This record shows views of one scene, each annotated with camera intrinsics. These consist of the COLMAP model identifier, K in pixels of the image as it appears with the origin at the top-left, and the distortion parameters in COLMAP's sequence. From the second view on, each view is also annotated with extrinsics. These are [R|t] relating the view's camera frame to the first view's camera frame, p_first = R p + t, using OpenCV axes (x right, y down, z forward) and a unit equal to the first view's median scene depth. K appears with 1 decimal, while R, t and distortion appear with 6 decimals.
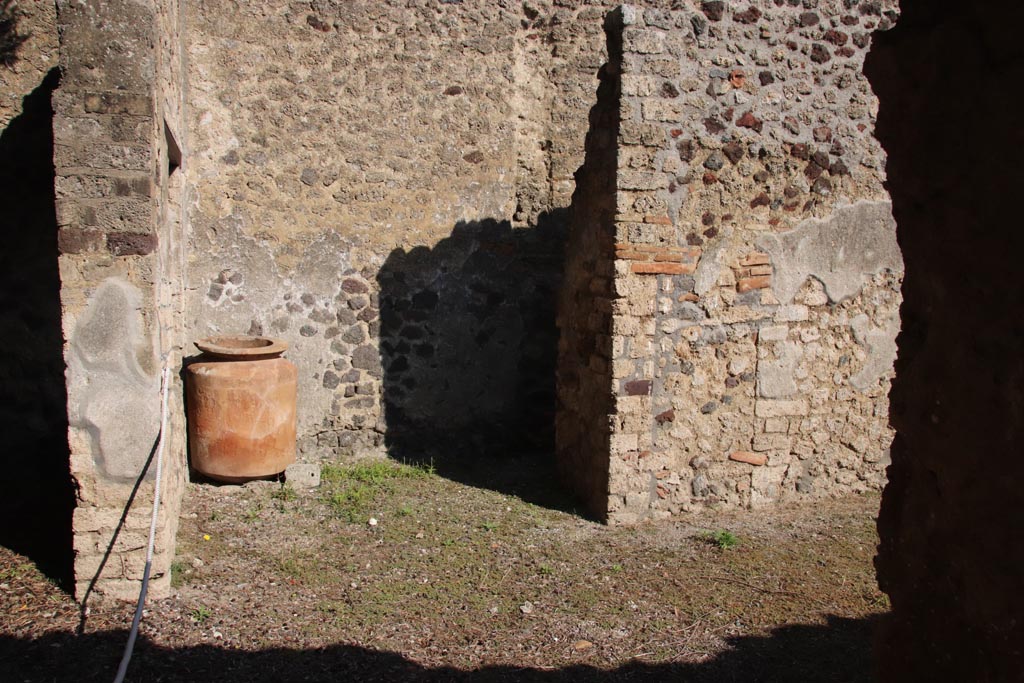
lens RADIAL K [[847.9, 0, 509.1], [0, 847.9, 338.3], [0, 0, 1]] dist [-0.147678, 0.149913]
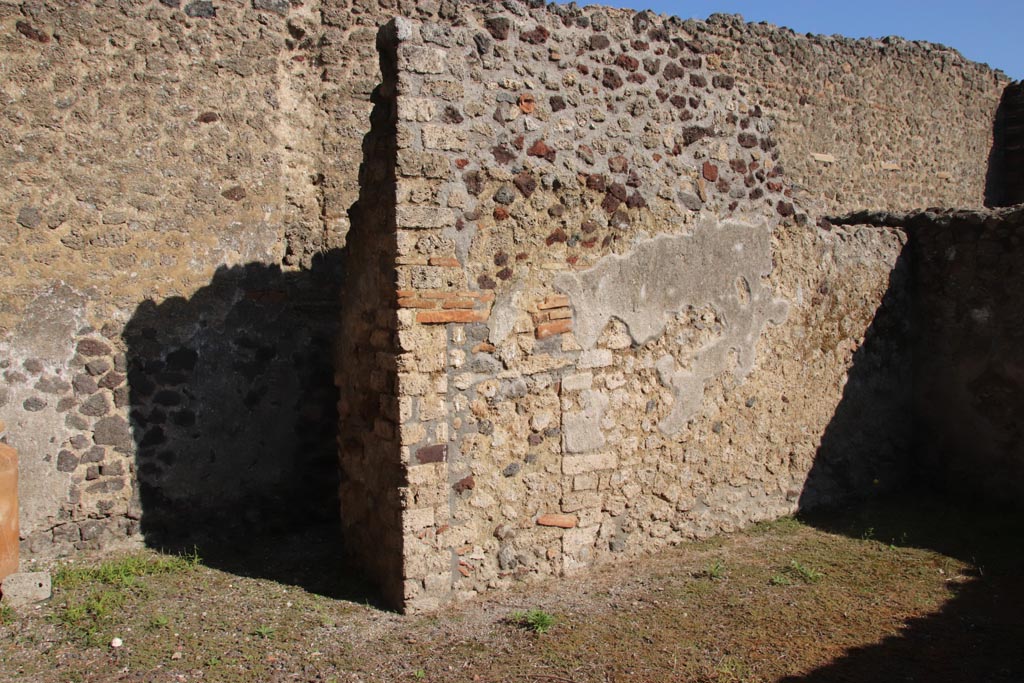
lens RADIAL K [[847.9, 0, 509.1], [0, 847.9, 338.3], [0, 0, 1]] dist [-0.147678, 0.149913]
pose [[0.969089, -0.041034, 0.243273, 0.021626], [0.051083, 0.998076, -0.035141, -0.024034], [-0.241363, 0.046482, 0.969321, 0.119704]]
